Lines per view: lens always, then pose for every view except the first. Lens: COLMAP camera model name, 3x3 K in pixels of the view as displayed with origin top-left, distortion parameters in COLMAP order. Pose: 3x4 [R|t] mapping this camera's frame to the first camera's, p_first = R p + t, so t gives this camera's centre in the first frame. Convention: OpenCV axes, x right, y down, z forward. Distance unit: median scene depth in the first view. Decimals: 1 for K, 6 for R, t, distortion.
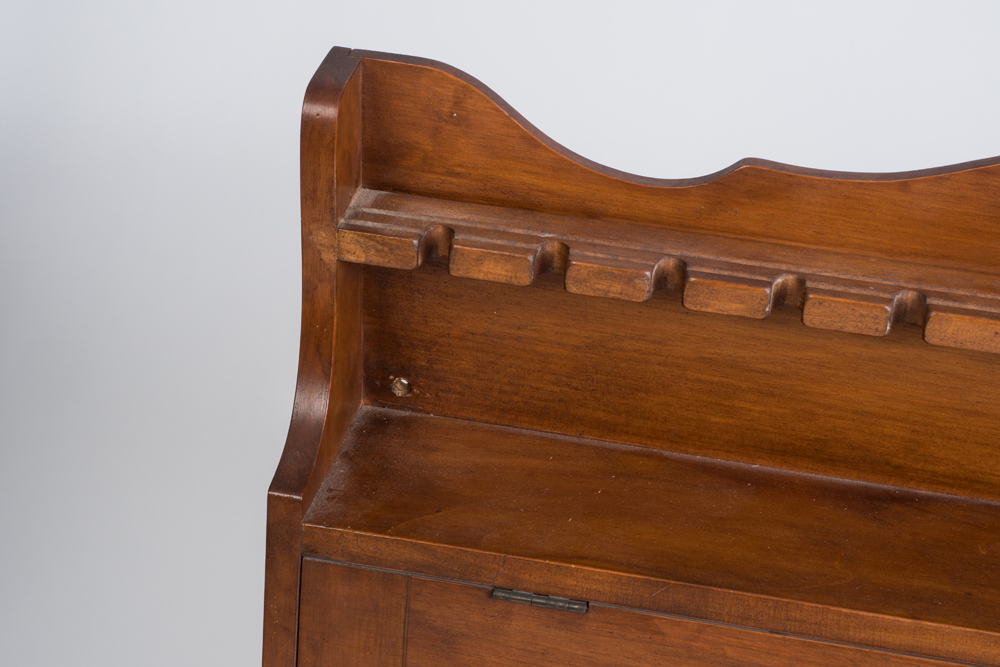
lens RADIAL K [[2289.9, 0, 500.0], [0, 2289.9, 333.5], [0, 0, 1]] dist [0.015713, 0.034844]
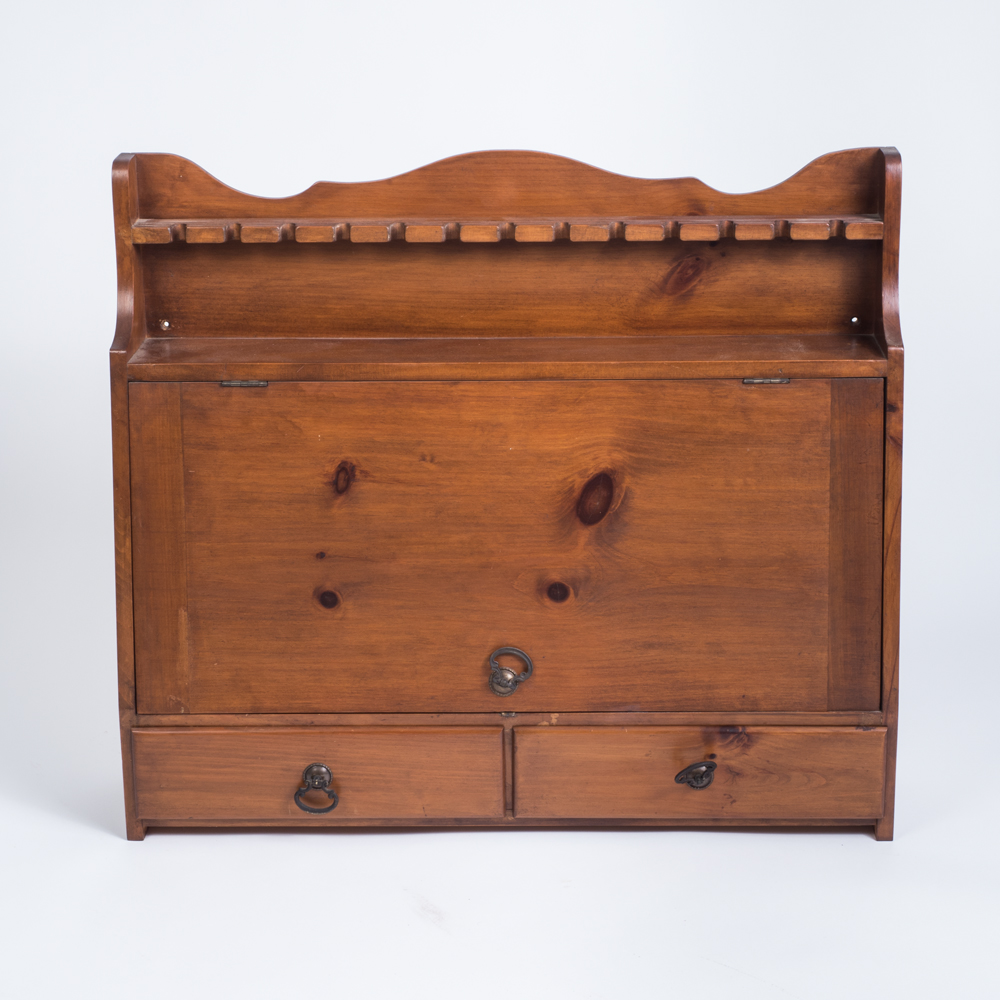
lens RADIAL K [[2546.4, 0, 500.0], [0, 2546.4, 500.0], [0, 0, 1]] dist [0.038365, -0.499035]
pose [[0.982677, -0.092936, 0.160338, -0.135862], [0.134815, 0.952125, -0.274377, 0.882358], [-0.127162, 0.291240, 0.948161, -1.209870]]
